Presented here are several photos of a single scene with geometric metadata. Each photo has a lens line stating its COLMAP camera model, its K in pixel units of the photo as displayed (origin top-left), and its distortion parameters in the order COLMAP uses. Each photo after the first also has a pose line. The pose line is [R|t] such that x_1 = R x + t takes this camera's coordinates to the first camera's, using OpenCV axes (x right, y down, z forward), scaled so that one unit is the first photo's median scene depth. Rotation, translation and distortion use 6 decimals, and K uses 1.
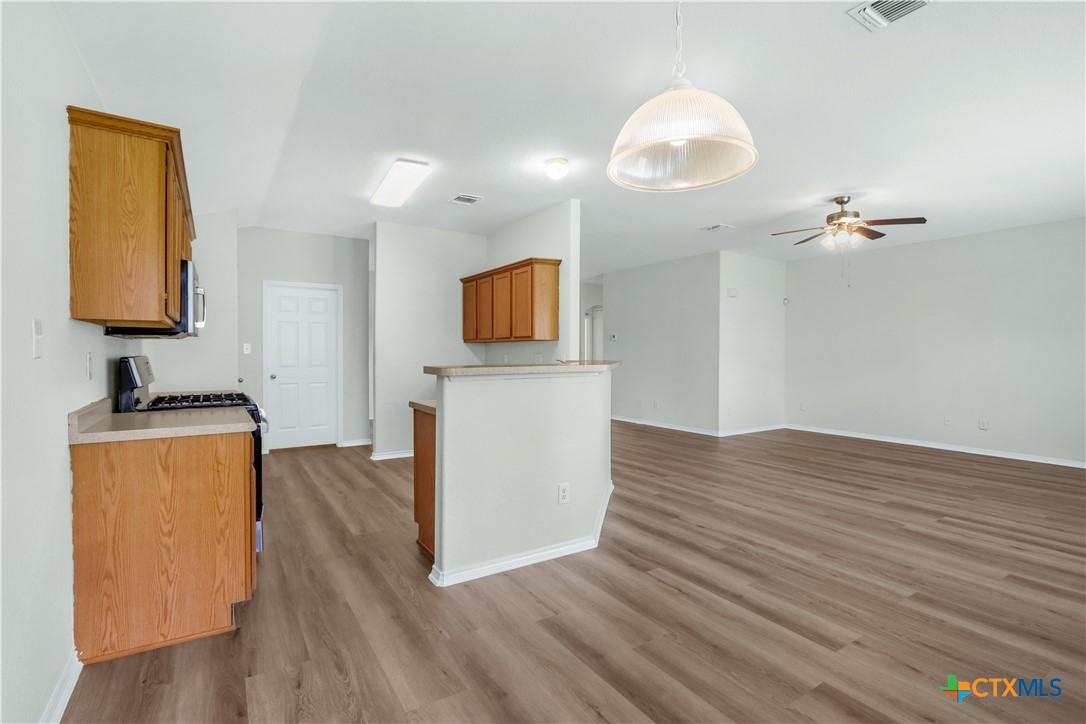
lens RADIAL K [[503.1, 0, 542.5], [0, 503.1, 360.8], [0, 0, 1]] dist [-0.004655, 0.000947]
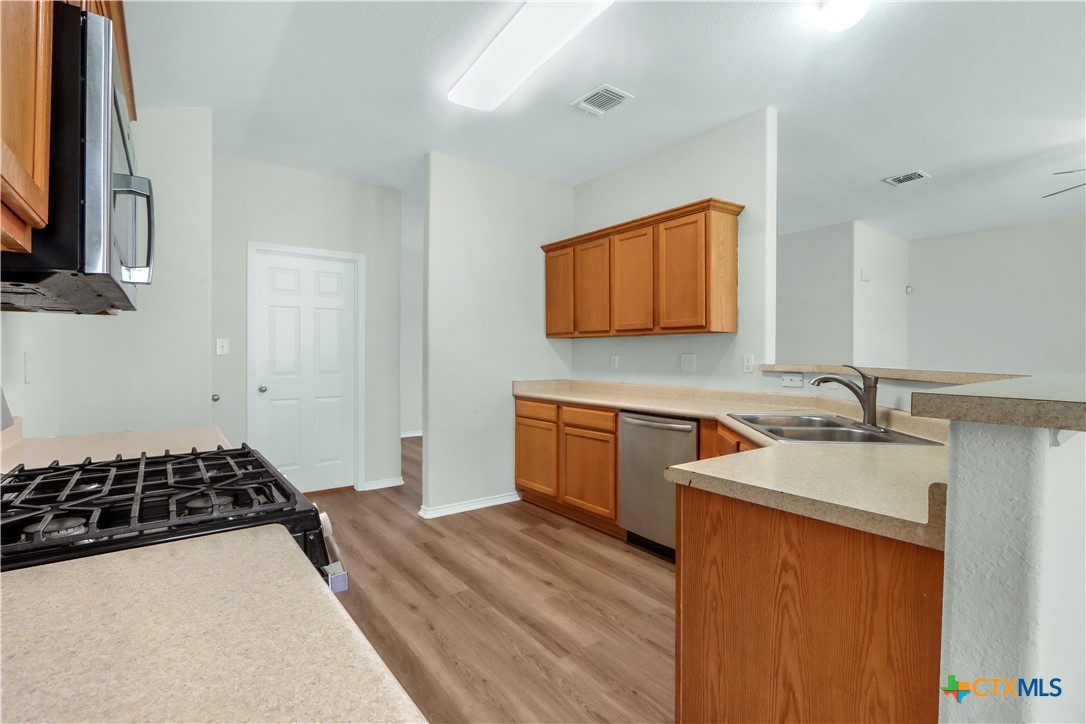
lens RADIAL K [[503.1, 0, 543.2], [0, 503.1, 355.5], [0, 0, 1]] dist [-0.004655, 0.000947]
pose [[0.997737, -0.000681, 0.067240, -0.238614], [0.001485, 0.999928, -0.011909, -0.004228], [-0.067227, 0.011982, 0.997666, 0.356319]]
